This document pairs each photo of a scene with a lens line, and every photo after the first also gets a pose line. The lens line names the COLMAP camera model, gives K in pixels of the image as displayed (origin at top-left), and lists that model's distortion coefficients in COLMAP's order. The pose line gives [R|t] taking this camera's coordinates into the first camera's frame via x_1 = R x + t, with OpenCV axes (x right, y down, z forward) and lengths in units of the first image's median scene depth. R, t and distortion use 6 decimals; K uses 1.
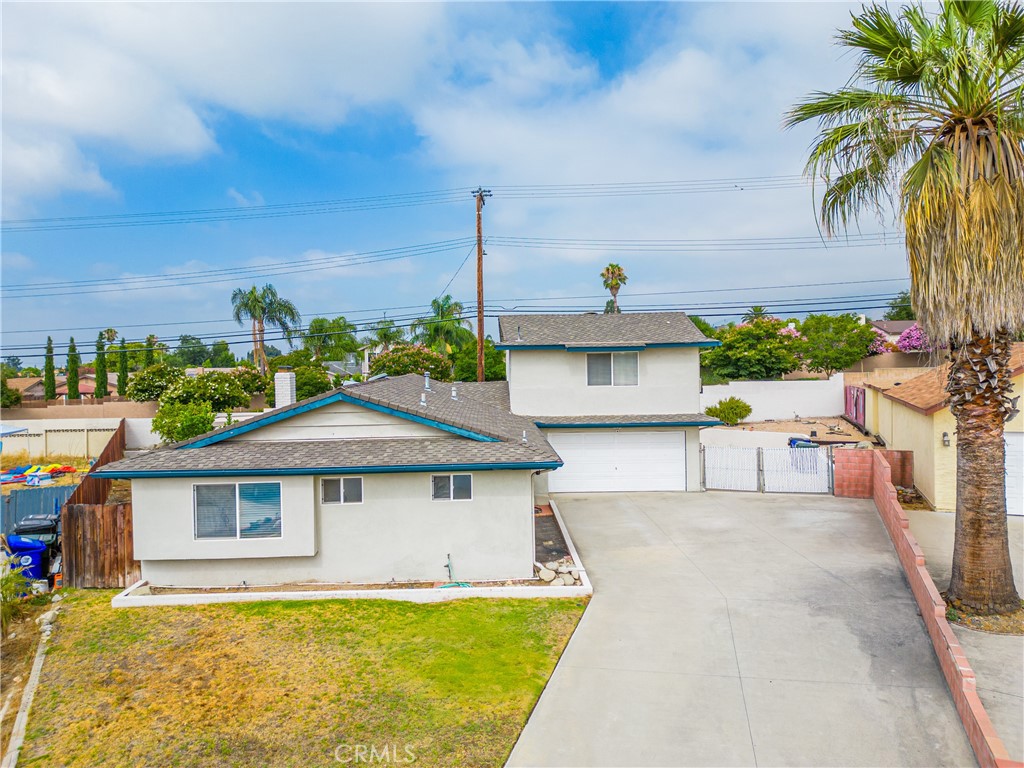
lens RADIAL K [[714.7, 0, 511.6], [0, 714.7, 379.8], [0, 0, 1]] dist [0.068909, -0.060358]
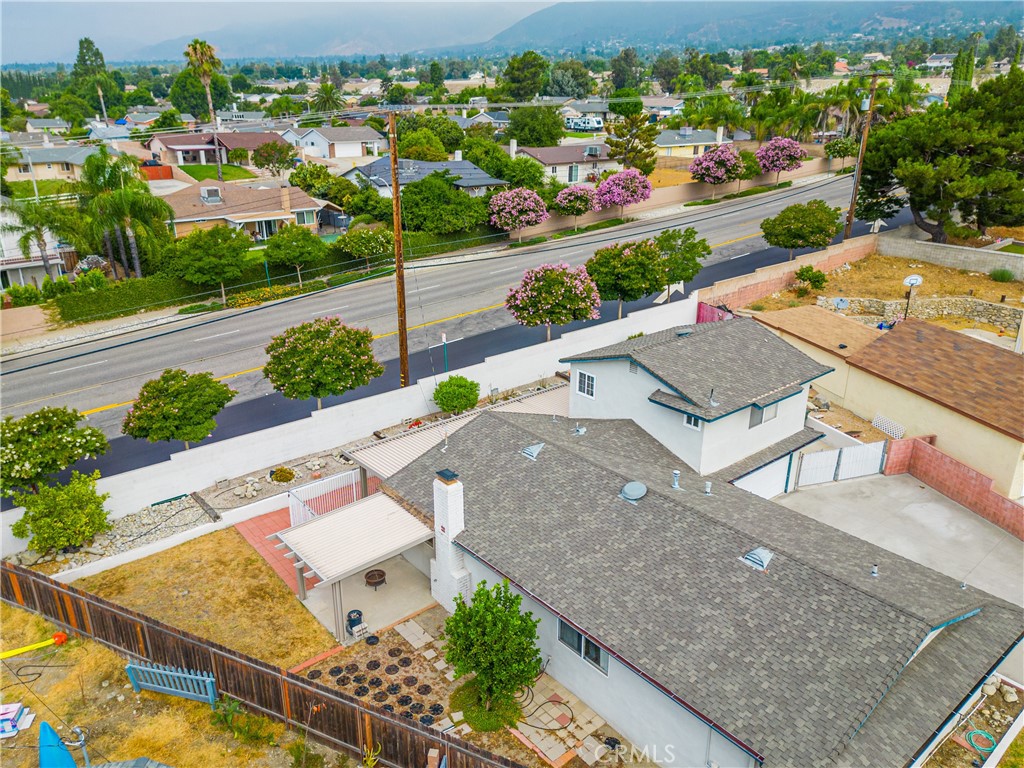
lens RADIAL K [[759.4, 0, 508.9], [0, 759.4, 391.5], [0, 0, 1]] dist [0.066280, -0.058789]
pose [[0.783298, -0.208976, 0.585468, -1.288333], [0.002076, 0.942677, 0.333701, -0.665396], [-0.621643, -0.260172, 0.738831, 0.679632]]
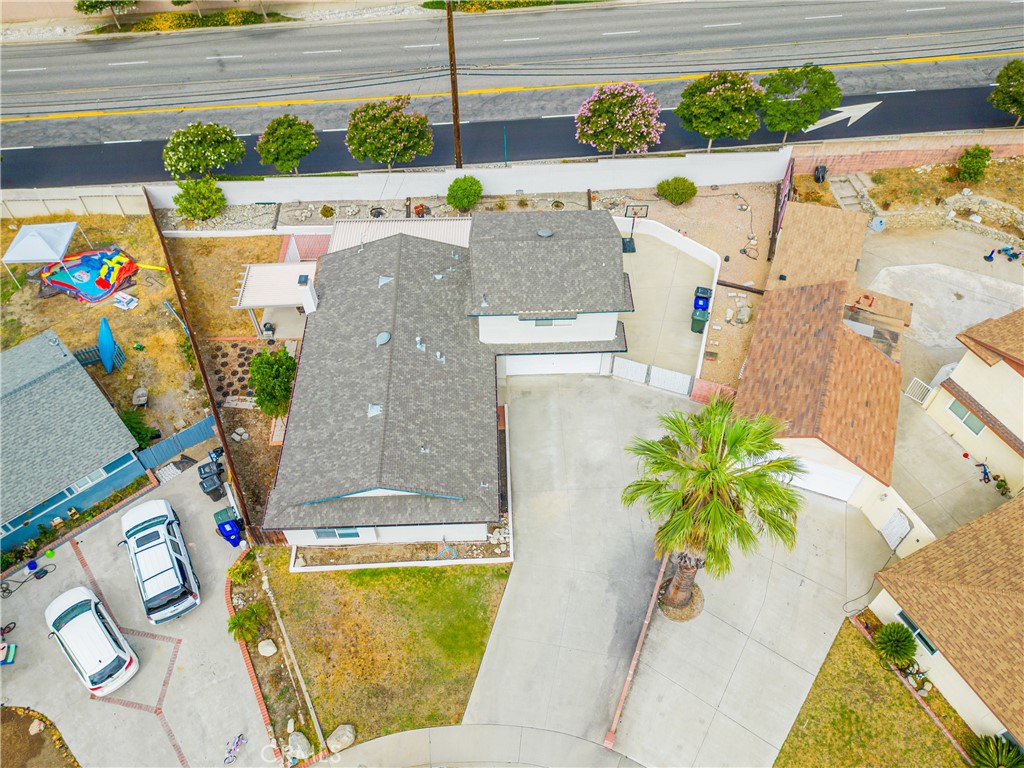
lens RADIAL K [[759.4, 0, 508.9], [0, 759.4, 391.5], [0, 0, 1]] dist [0.066280, -0.058789]
pose [[0.999976, 0.004974, 0.004761, 0.082527], [-0.006852, 0.651271, 0.758814, -1.649966], [0.000674, -0.758829, 0.651289, -0.071920]]
